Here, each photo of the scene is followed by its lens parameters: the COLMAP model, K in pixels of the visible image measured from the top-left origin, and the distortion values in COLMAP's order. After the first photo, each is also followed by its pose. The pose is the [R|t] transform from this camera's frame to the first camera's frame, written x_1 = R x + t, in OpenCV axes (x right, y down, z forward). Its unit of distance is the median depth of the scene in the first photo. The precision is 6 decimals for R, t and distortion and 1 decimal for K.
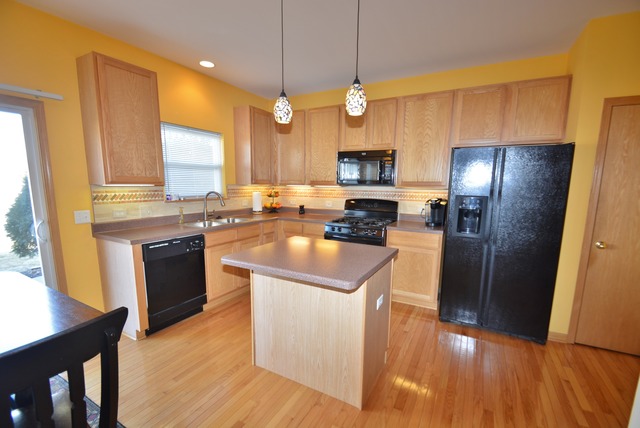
lens RADIAL K [[282.7, 0, 327.0], [0, 282.7, 230.4], [0, 0, 1]] dist [0.003602, -0.009975]
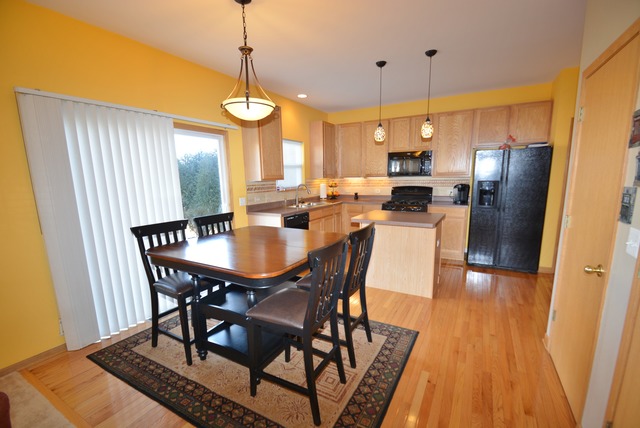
lens RADIAL K [[282.7, 0, 327.0], [0, 282.7, 230.4], [0, 0, 1]] dist [0.003602, -0.009975]
pose [[0.999457, -0.027853, -0.017614, -0.284359], [0.028318, 0.999241, 0.026767, 0.066618], [0.016855, -0.027251, 0.999487, -0.460355]]
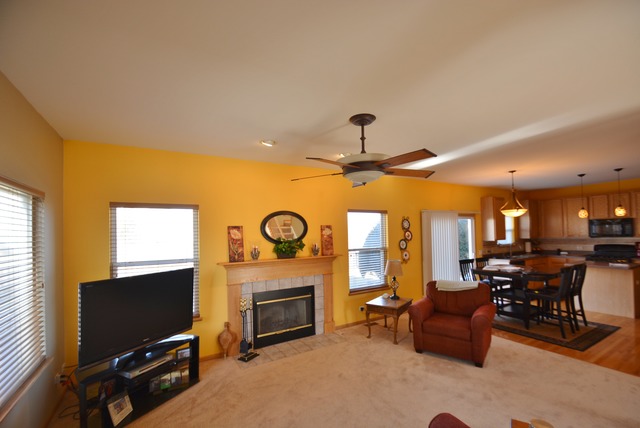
lens RADIAL K [[282.7, 0, 327.0], [0, 282.7, 230.4], [0, 0, 1]] dist [0.003602, -0.009975]
pose [[0.858406, -0.044084, -0.511073, -0.564439], [-0.045504, 0.985829, -0.161464, 0.197709], [0.510949, 0.161858, 0.844235, -1.638893]]
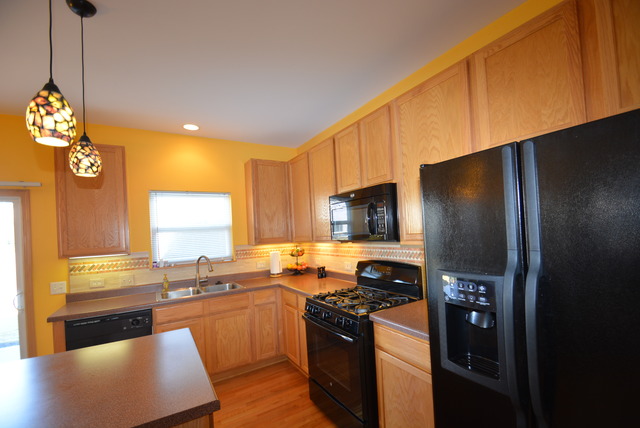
lens RADIAL K [[282.7, 0, 327.0], [0, 282.7, 230.4], [0, 0, 1]] dist [0.003602, -0.009975]
pose [[0.863044, -0.060768, -0.501460, 0.439728], [-0.019839, 0.987893, -0.153860, -0.093004], [0.504739, 0.142737, 0.851390, 0.446993]]
